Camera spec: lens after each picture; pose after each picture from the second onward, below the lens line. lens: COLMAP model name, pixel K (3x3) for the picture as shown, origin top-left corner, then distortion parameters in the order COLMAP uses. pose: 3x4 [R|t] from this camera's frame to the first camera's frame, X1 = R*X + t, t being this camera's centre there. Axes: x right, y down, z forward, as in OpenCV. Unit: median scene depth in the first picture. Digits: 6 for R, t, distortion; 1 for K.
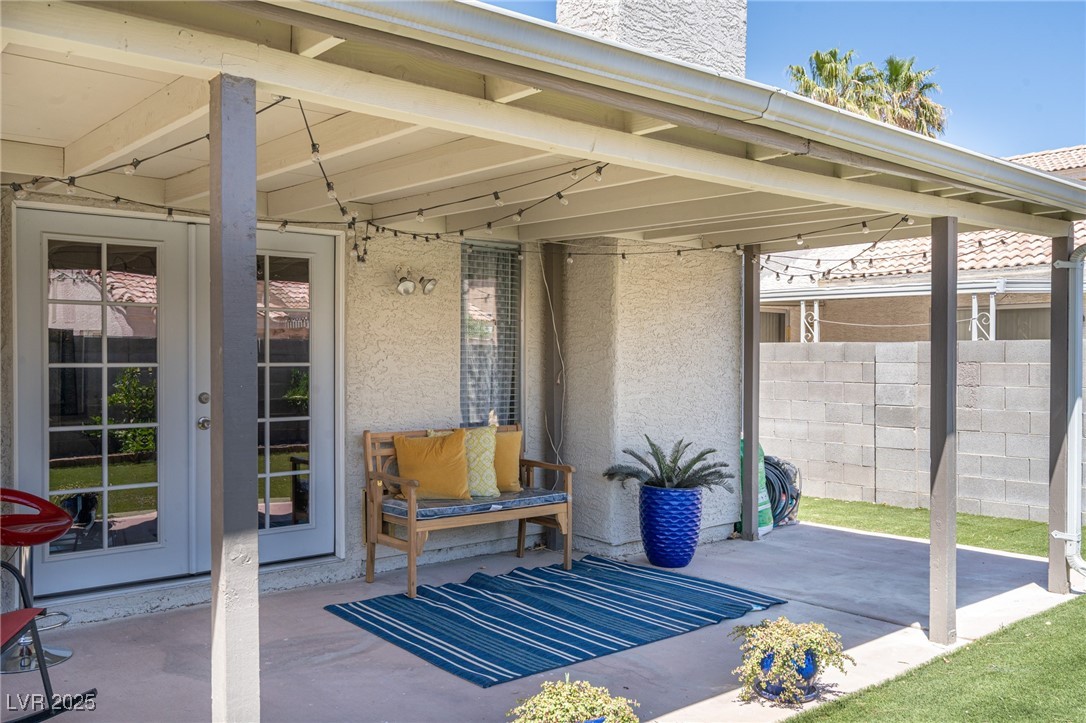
lens RADIAL K [[941.1, 0, 542.4], [0, 941.1, 361.0], [0, 0, 1]] dist [0.001361, -0.004516]
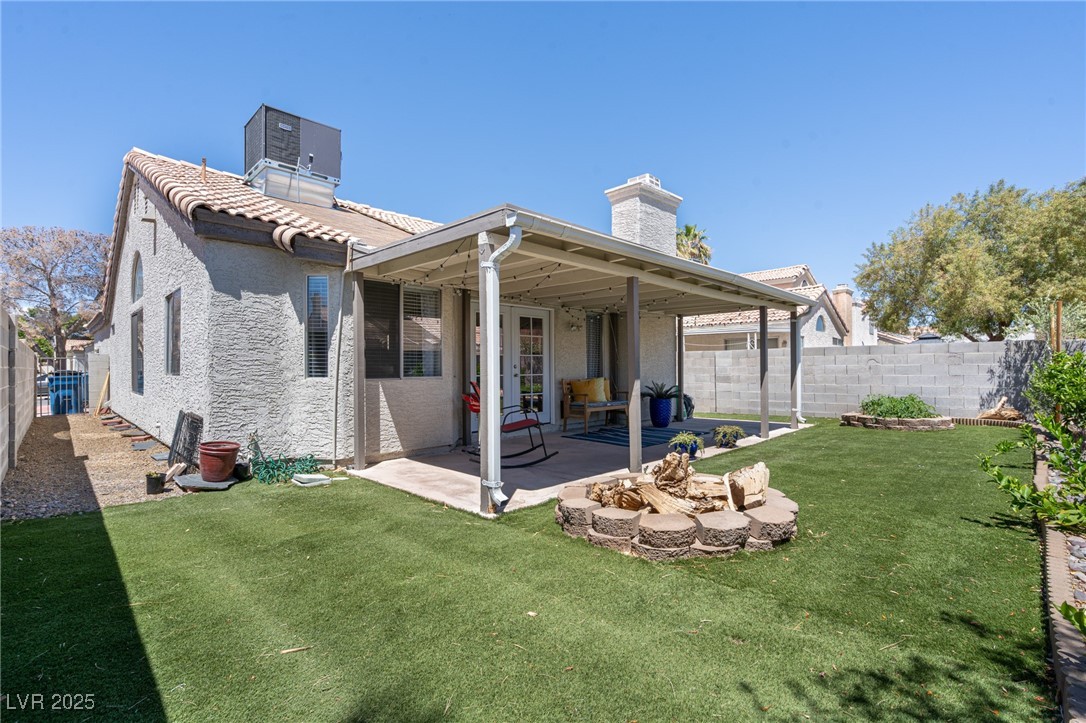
lens RADIAL K [[490.4, 0, 544.0], [0, 490.4, 360.2], [0, 0, 1]] dist [-0.005277, 0.002239]
pose [[0.995633, -0.007577, 0.093048, -0.347433], [0.009637, 0.999718, -0.021713, 0.044736], [-0.092857, 0.022515, 0.995425, -0.433653]]
